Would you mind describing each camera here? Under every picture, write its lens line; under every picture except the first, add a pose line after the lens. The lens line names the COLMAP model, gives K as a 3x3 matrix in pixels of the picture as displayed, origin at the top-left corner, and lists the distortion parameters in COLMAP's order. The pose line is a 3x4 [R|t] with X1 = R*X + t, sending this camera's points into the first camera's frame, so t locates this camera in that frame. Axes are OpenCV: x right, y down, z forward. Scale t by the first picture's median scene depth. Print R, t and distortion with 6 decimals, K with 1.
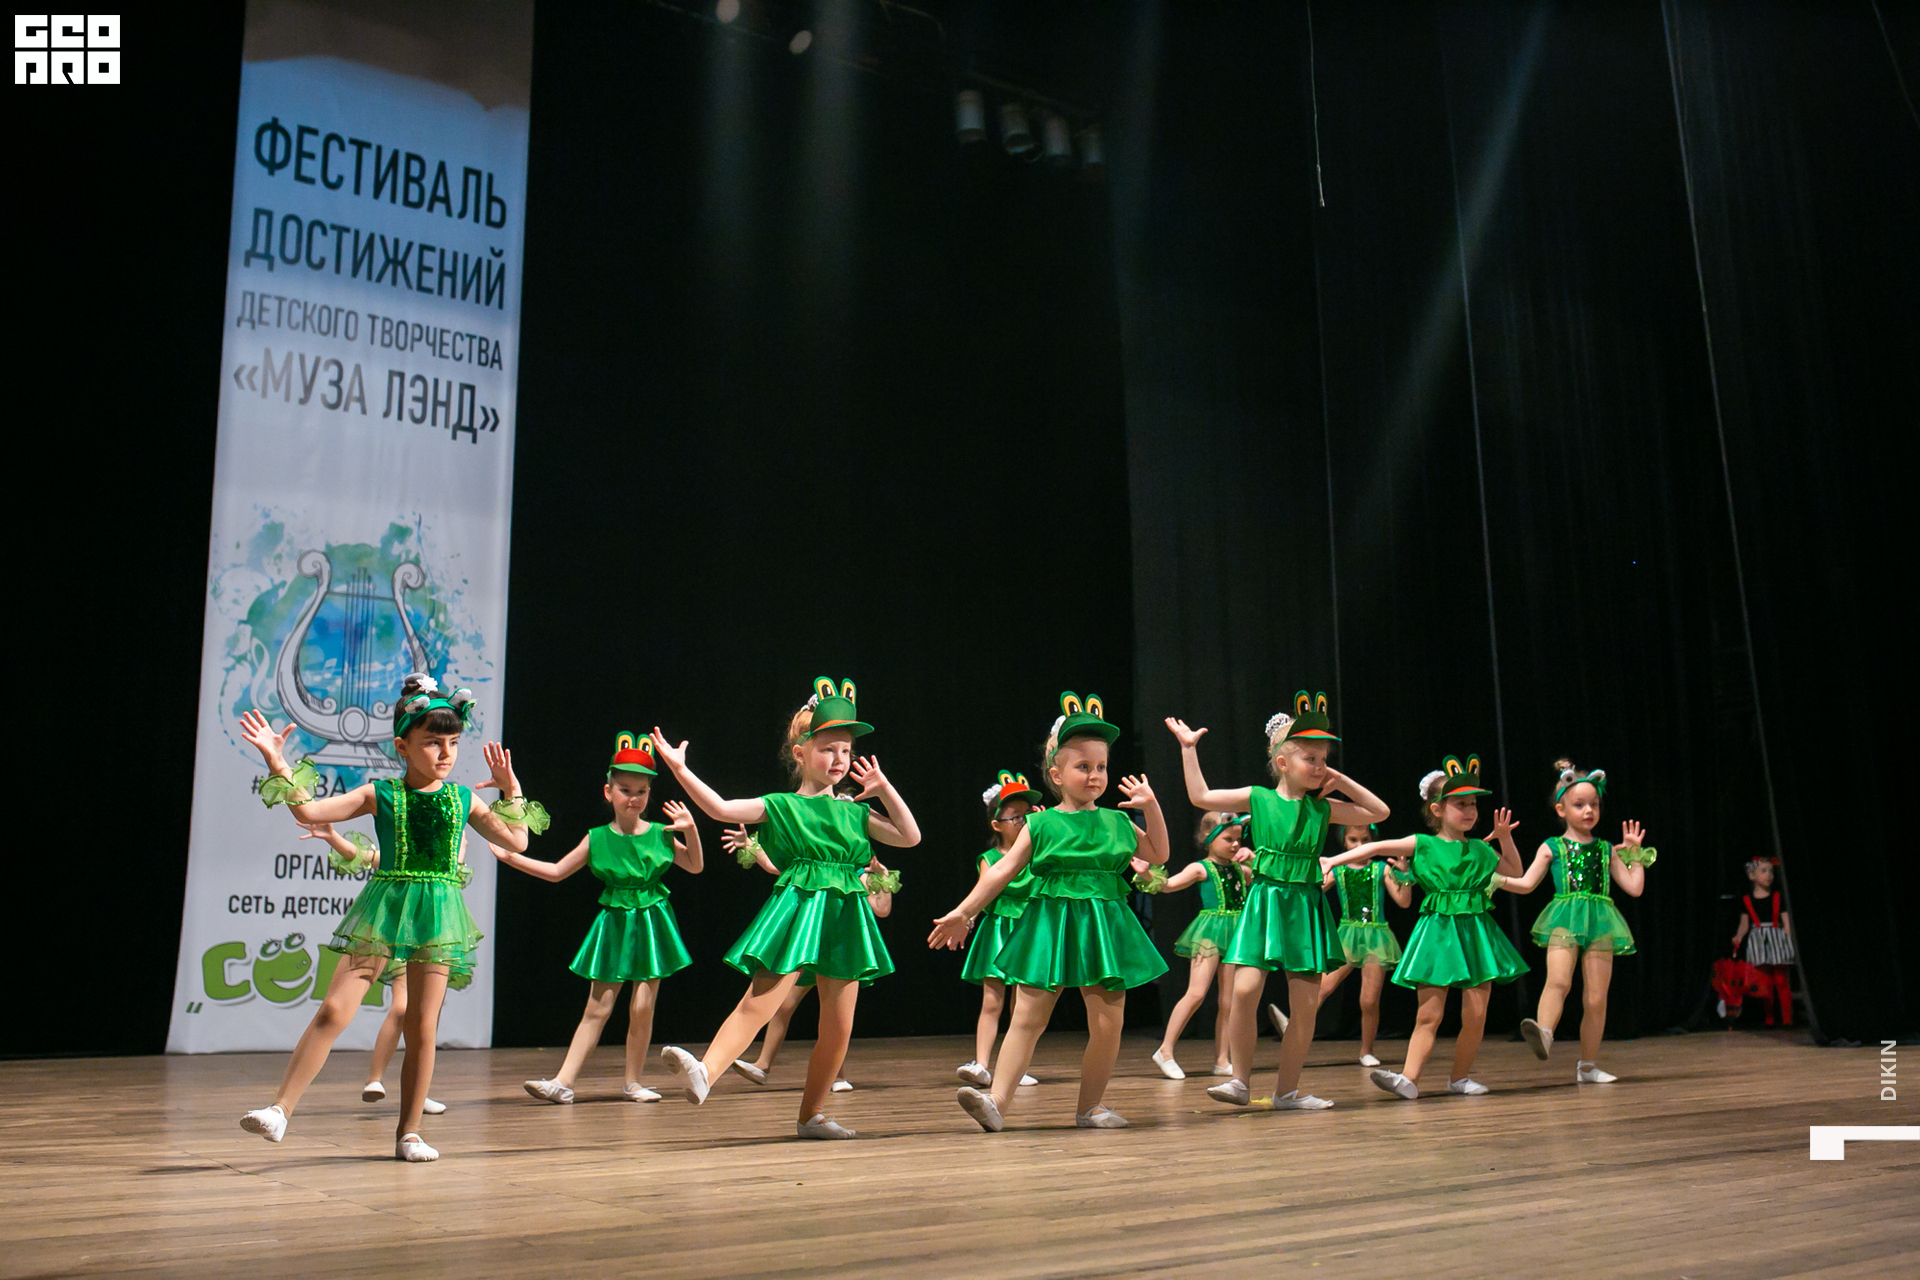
lens RADIAL K [[1858.6, 0, 960.0], [0, 1858.6, 640.0], [0, 0, 1]] dist [-0.066922, 0.143791]
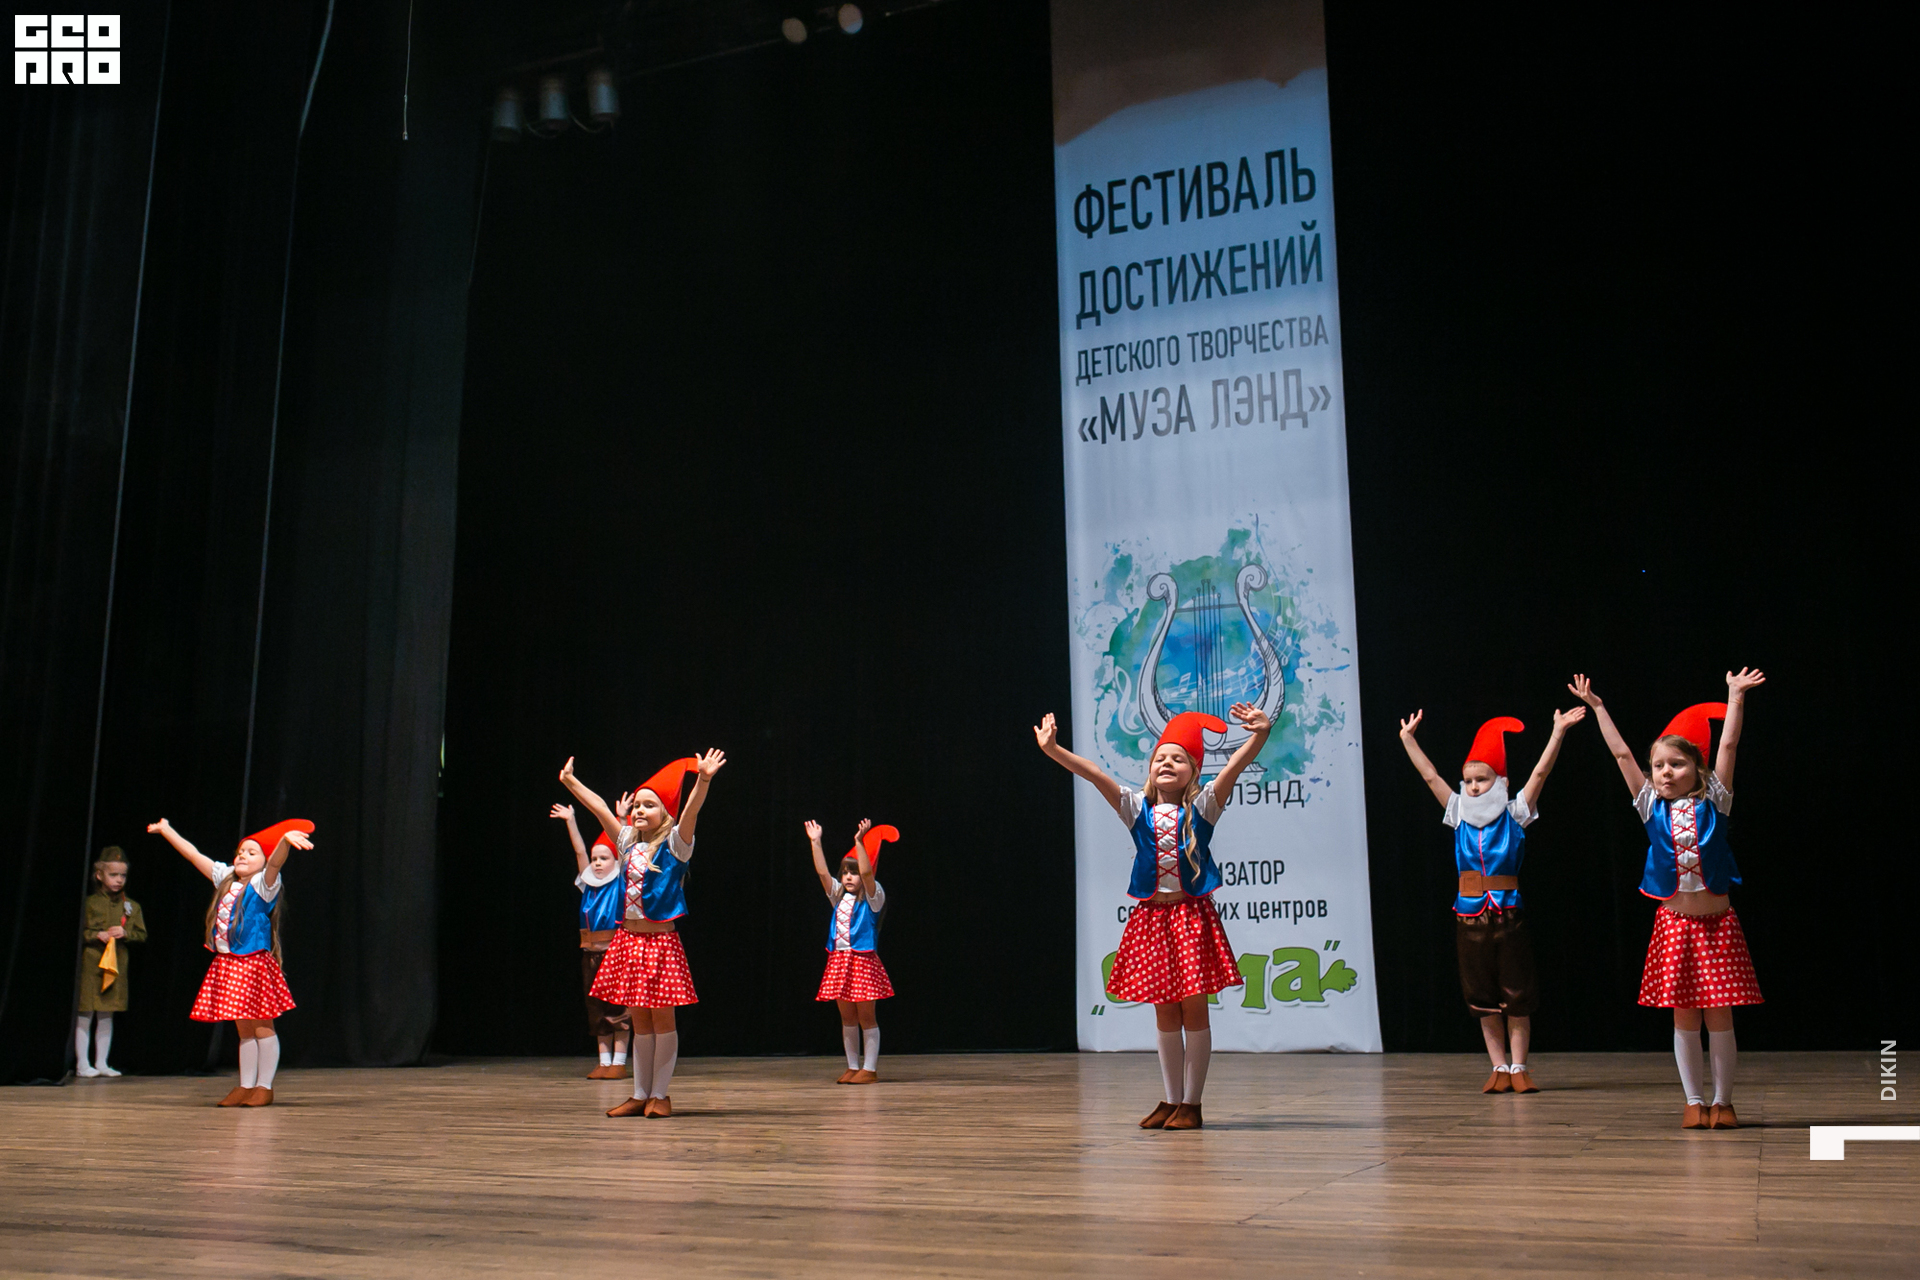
lens RADIAL K [[1858.6, 0, 960.0], [0, 1858.6, 640.0], [0, 0, 1]] dist [-0.066922, 0.143791]
pose [[0.528044, -0.155250, -0.834906, 0.453989], [0.168322, 0.982776, -0.076289, 0.048685], [0.832369, -0.100249, 0.545080, 0.322642]]
